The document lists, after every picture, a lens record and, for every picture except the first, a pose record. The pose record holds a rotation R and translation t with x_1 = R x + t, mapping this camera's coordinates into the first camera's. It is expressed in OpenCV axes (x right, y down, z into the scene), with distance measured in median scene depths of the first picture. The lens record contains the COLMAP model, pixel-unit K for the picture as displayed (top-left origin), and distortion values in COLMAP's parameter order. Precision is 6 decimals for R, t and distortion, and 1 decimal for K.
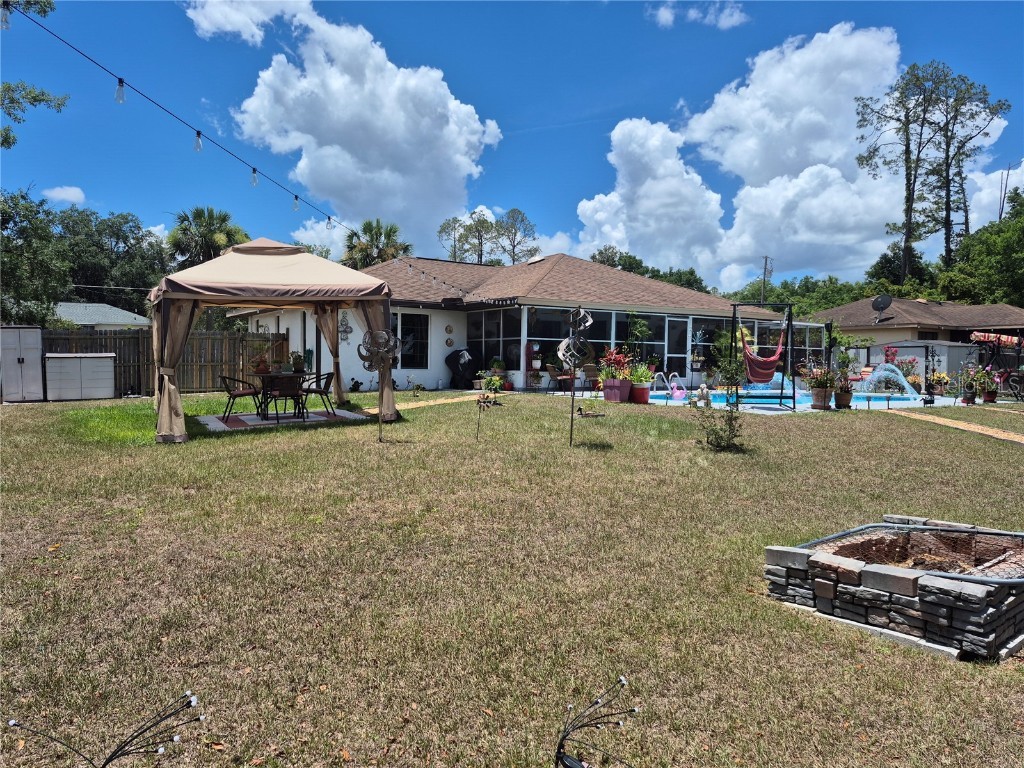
lens RADIAL K [[703.5, 0, 515.8], [0, 703.5, 384.5], [0, 0, 1]] dist [0.047871, -0.047530]
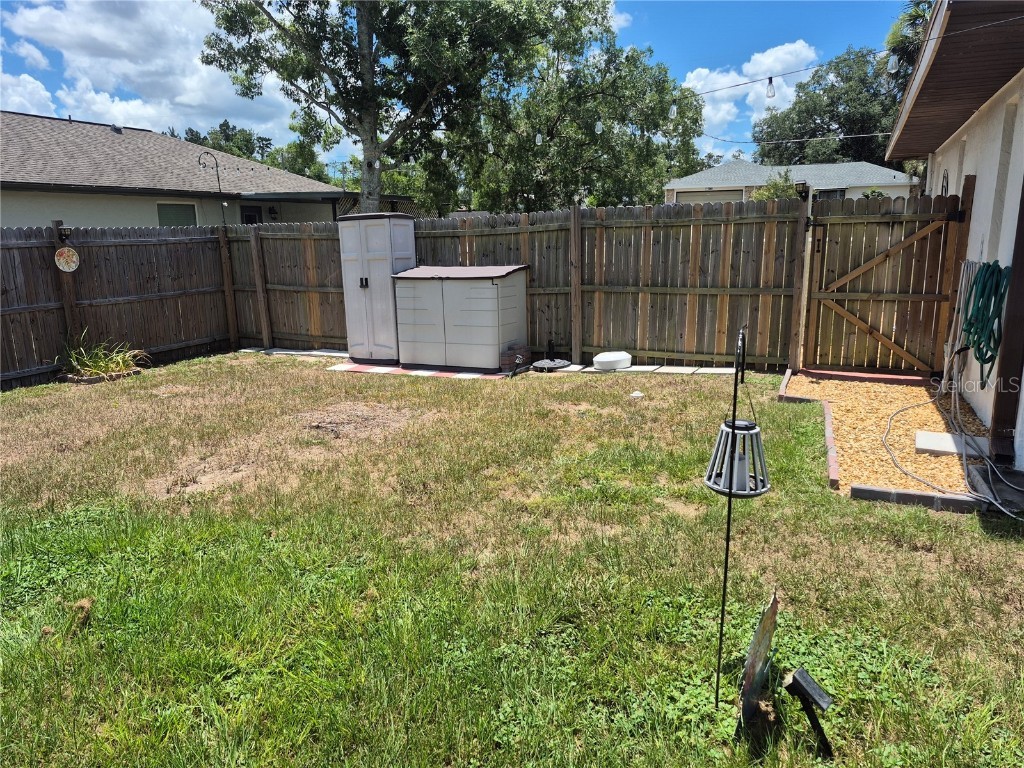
lens RADIAL K [[703.5, 0, 515.8], [0, 703.5, 384.5], [0, 0, 1]] dist [0.047871, -0.047530]
pose [[0.524221, 0.169146, -0.834615, -0.162466], [-0.007082, 0.980907, 0.194346, -0.052829], [0.851553, -0.095970, 0.515410, 0.698897]]
